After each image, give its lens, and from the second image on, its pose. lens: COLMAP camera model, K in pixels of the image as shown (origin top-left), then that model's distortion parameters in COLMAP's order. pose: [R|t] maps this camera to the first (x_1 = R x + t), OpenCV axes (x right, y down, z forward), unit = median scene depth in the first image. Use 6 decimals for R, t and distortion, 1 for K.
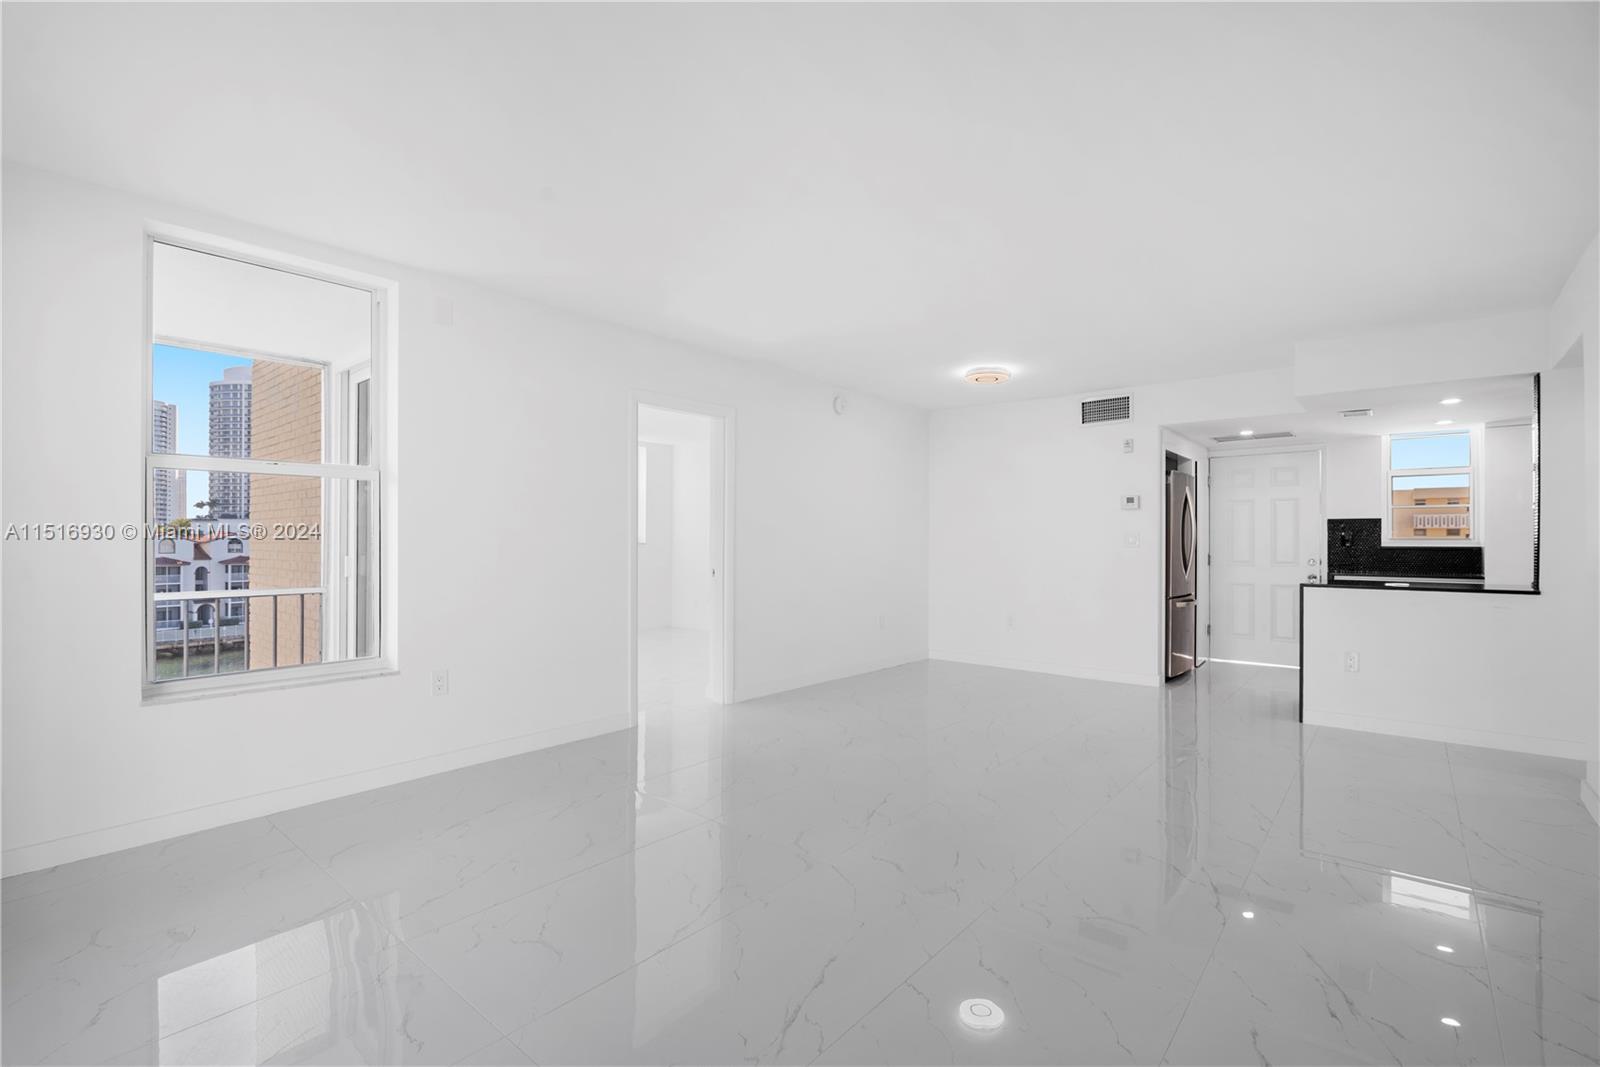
lens RADIAL K [[747.3, 0, 801.7], [0, 747.3, 538.9], [0, 0, 1]] dist [-0.001698, -0.000174]
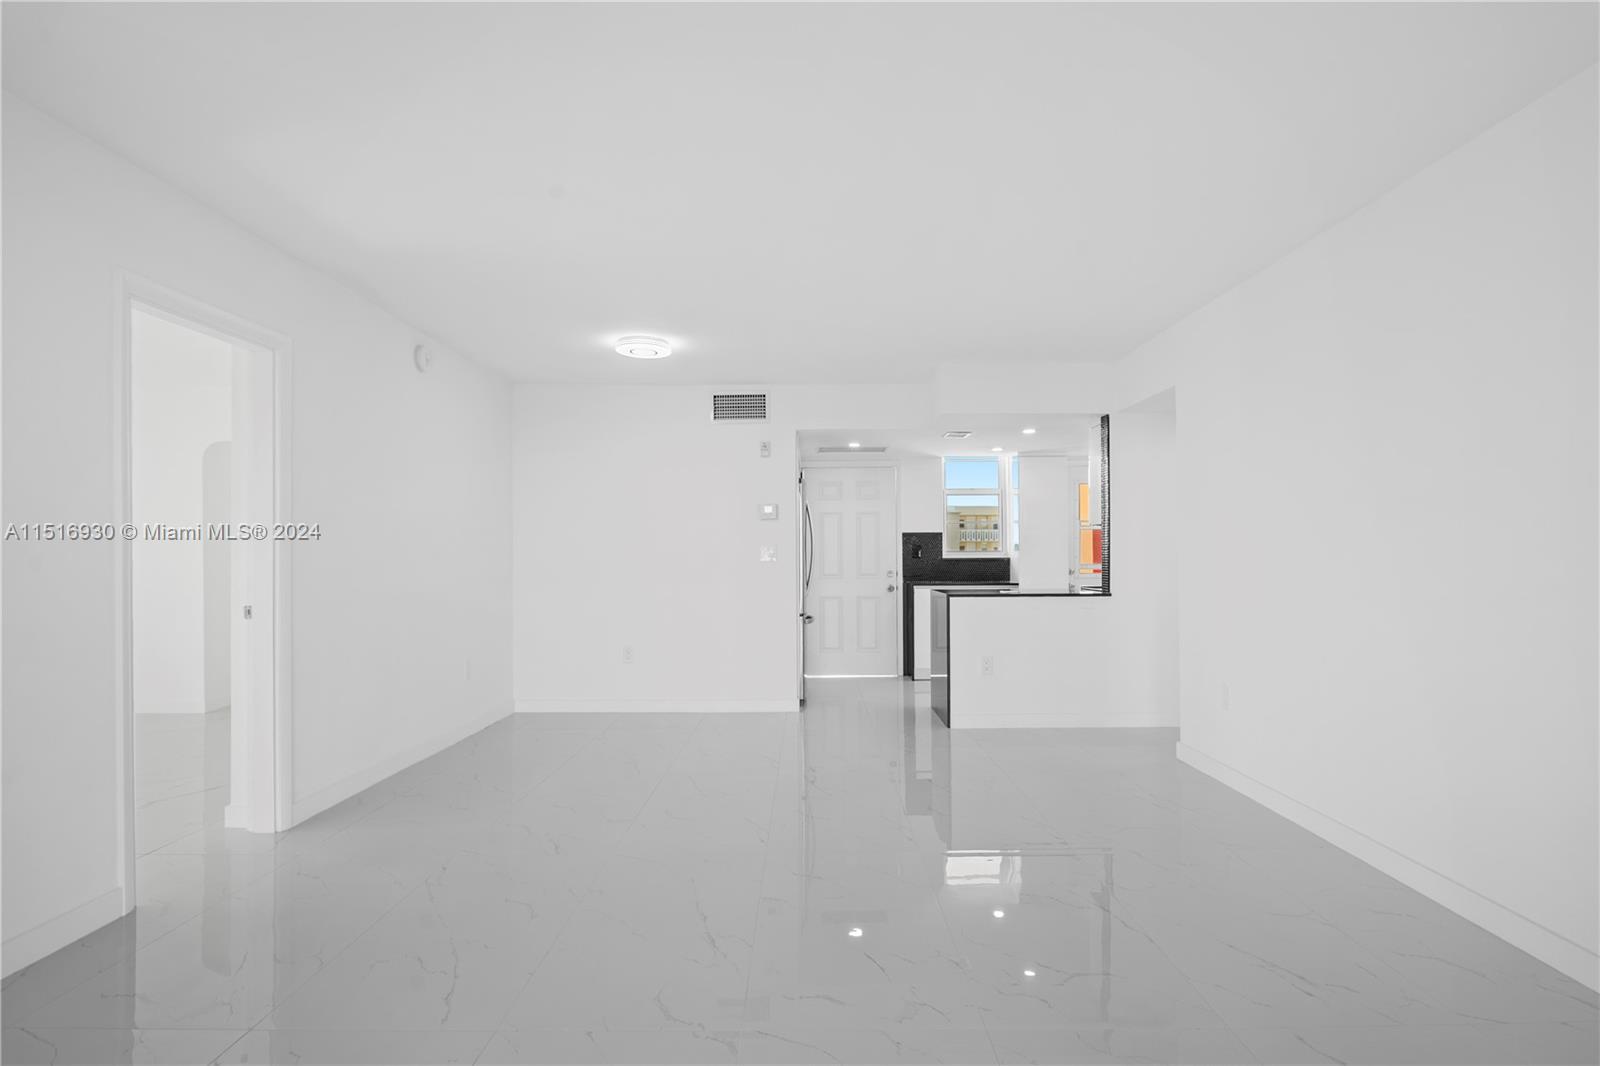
lens RADIAL K [[864.6, 0, 807.9], [0, 864.6, 553.8], [0, 0, 1]] dist [0.001780, -0.000728]
pose [[0.750440, -0.004655, 0.660922, -0.209530], [0.004371, 0.999988, 0.002080, 0.000218], [-0.660924, 0.001328, 0.750452, 0.175182]]
